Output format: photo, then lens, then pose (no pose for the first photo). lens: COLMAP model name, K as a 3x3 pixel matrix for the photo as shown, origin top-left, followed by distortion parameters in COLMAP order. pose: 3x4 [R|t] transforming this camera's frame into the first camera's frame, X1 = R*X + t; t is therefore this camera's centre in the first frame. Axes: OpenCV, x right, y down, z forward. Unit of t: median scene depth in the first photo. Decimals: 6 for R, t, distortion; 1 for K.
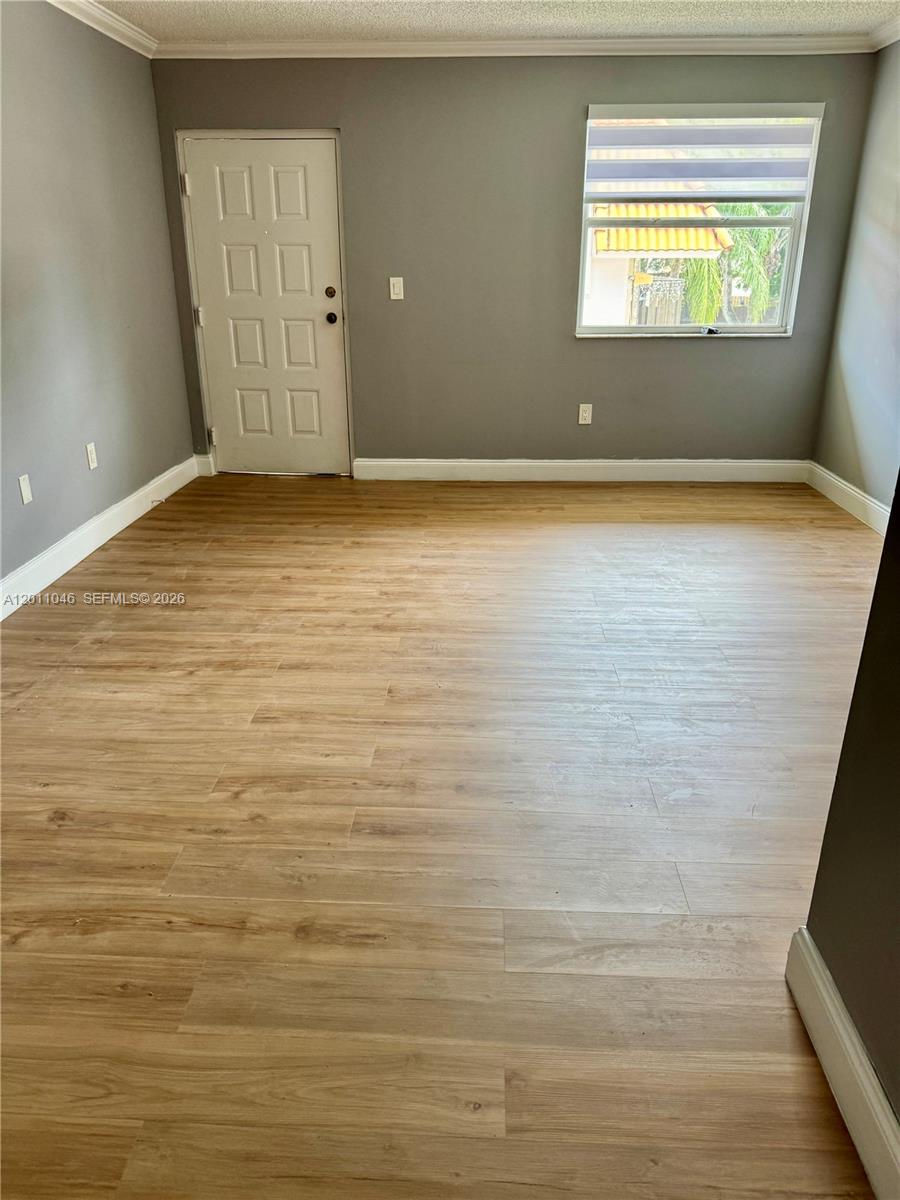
lens RADIAL K [[841.4, 0, 445.2], [0, 841.4, 594.3], [0, 0, 1]] dist [0.039856, -0.056053]
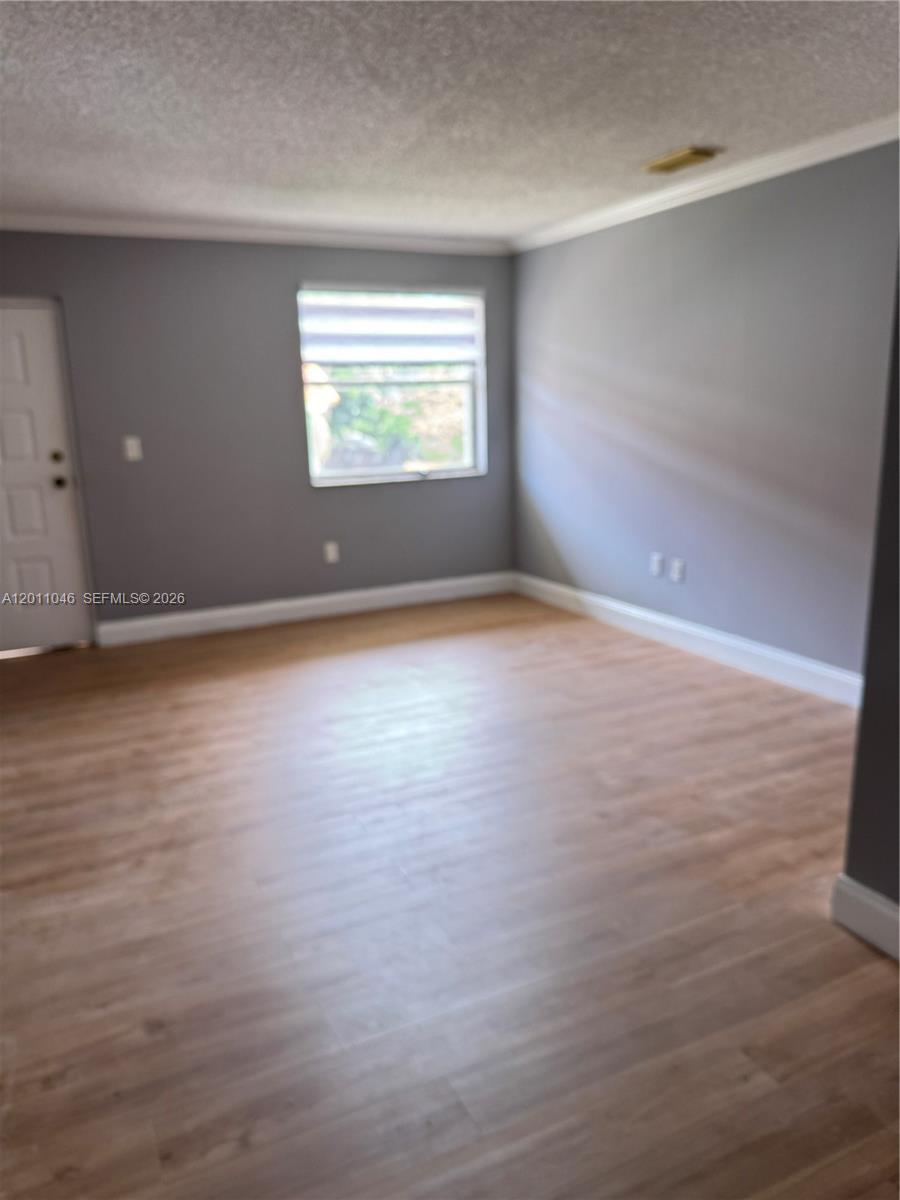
lens RADIAL K [[876.1, 0, 441.1], [0, 876.1, 599.0], [0, 0, 1]] dist [-0.013280, -0.012574]
pose [[0.874110, -0.129711, 0.468088, -0.404229], [0.204214, 0.972515, -0.111858, -0.009966], [-0.440713, 0.193366, 0.876574, -0.021878]]
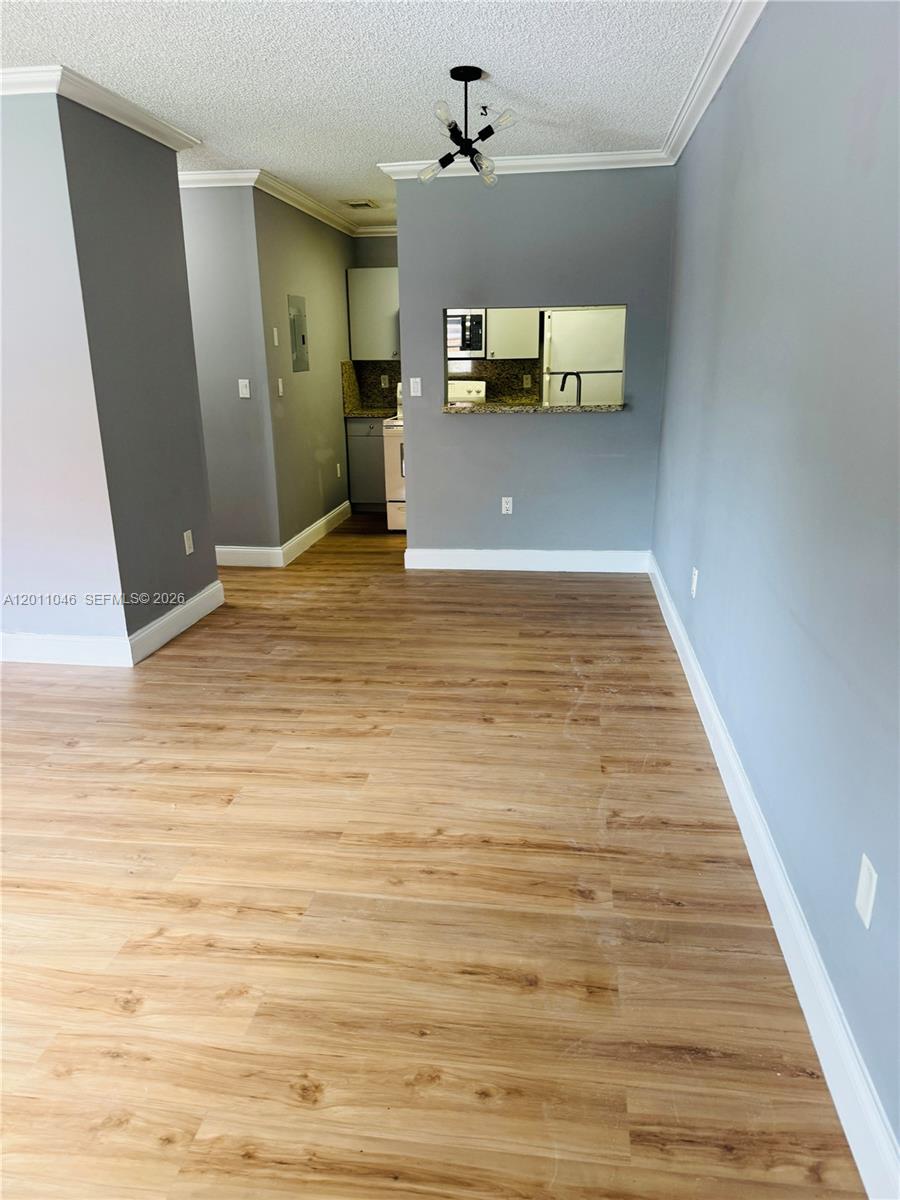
lens RADIAL K [[841.4, 0, 444.2], [0, 841.4, 601.5], [0, 0, 1]] dist [0.039856, -0.056053]
pose [[-0.995547, -0.015718, 0.092942, -0.367630], [0.045510, 0.783313, 0.619960, -0.608441], [-0.082547, 0.621429, -0.779110, 1.469162]]
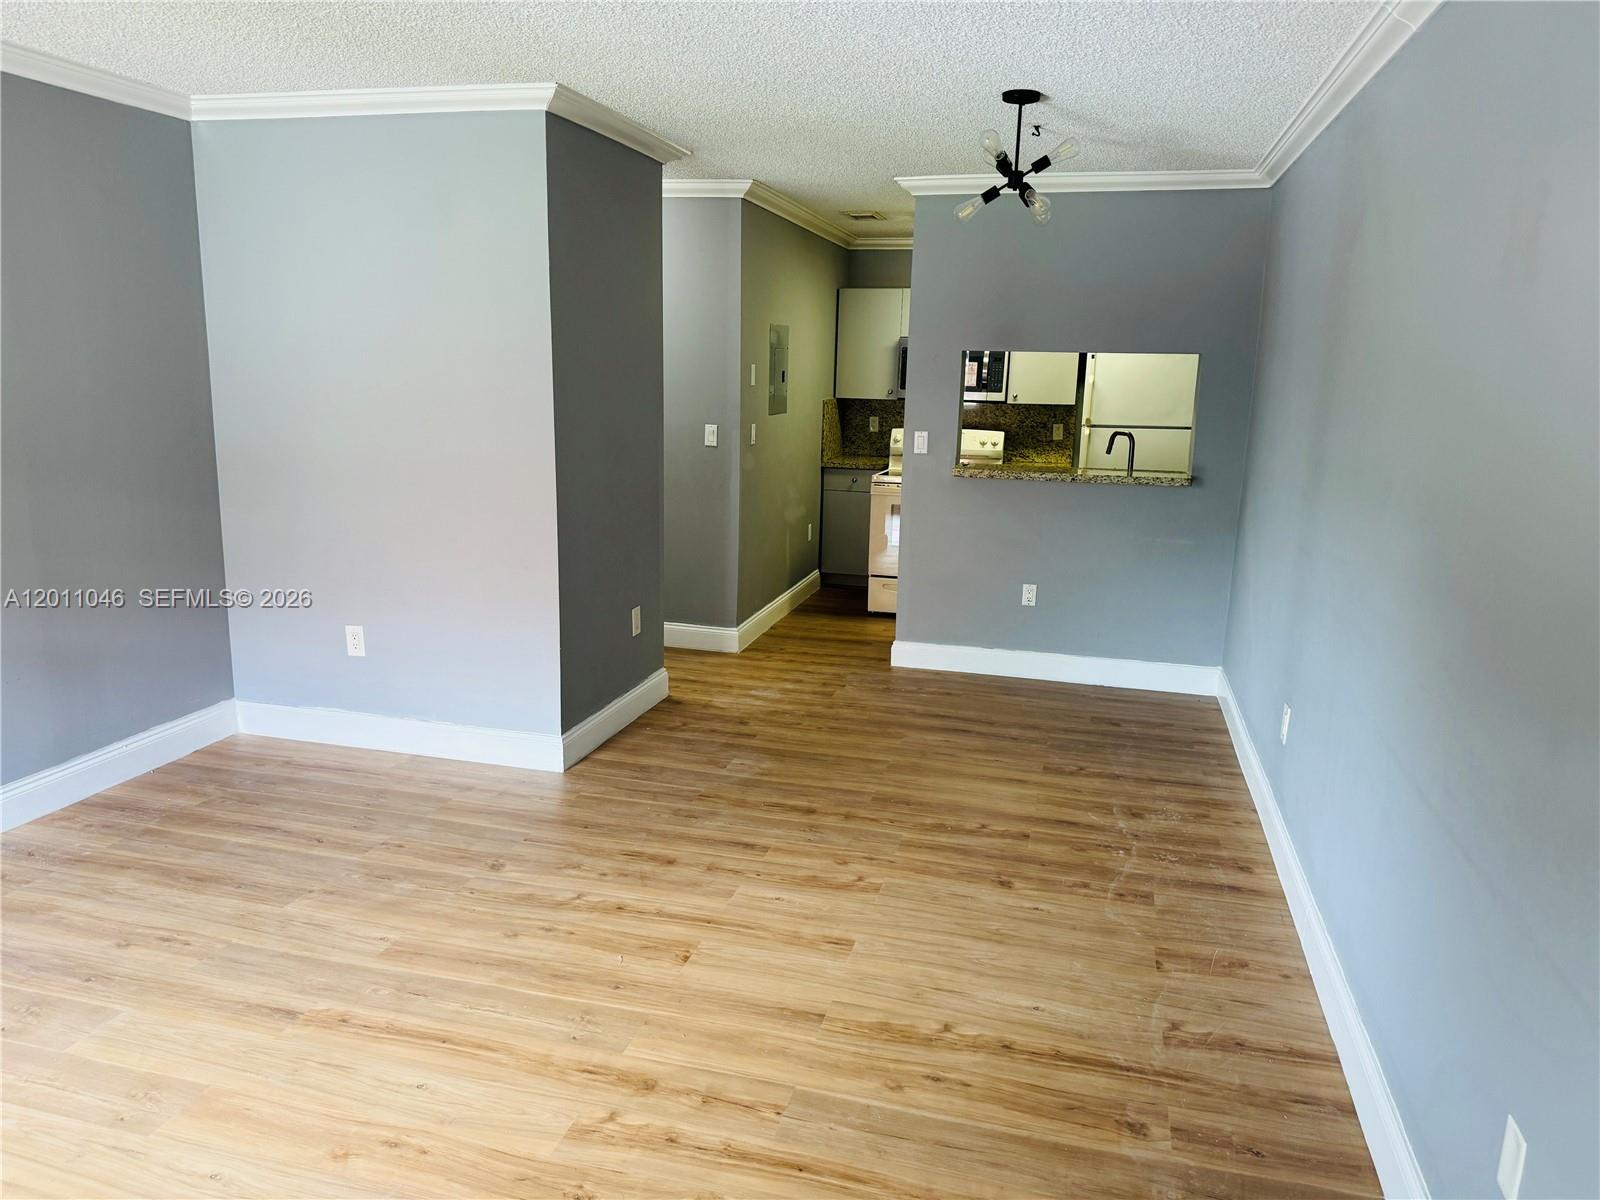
lens RADIAL K [[1121.8, 0, 794.1], [0, 1121.8, 586.5], [0, 0, 1]] dist [0.039856, -0.056053]
pose [[-0.976858, -0.067722, 0.202883, -0.328651], [0.054532, 0.838347, 0.542402, -0.690951], [-0.206819, 0.540914, -0.815254, 1.522595]]
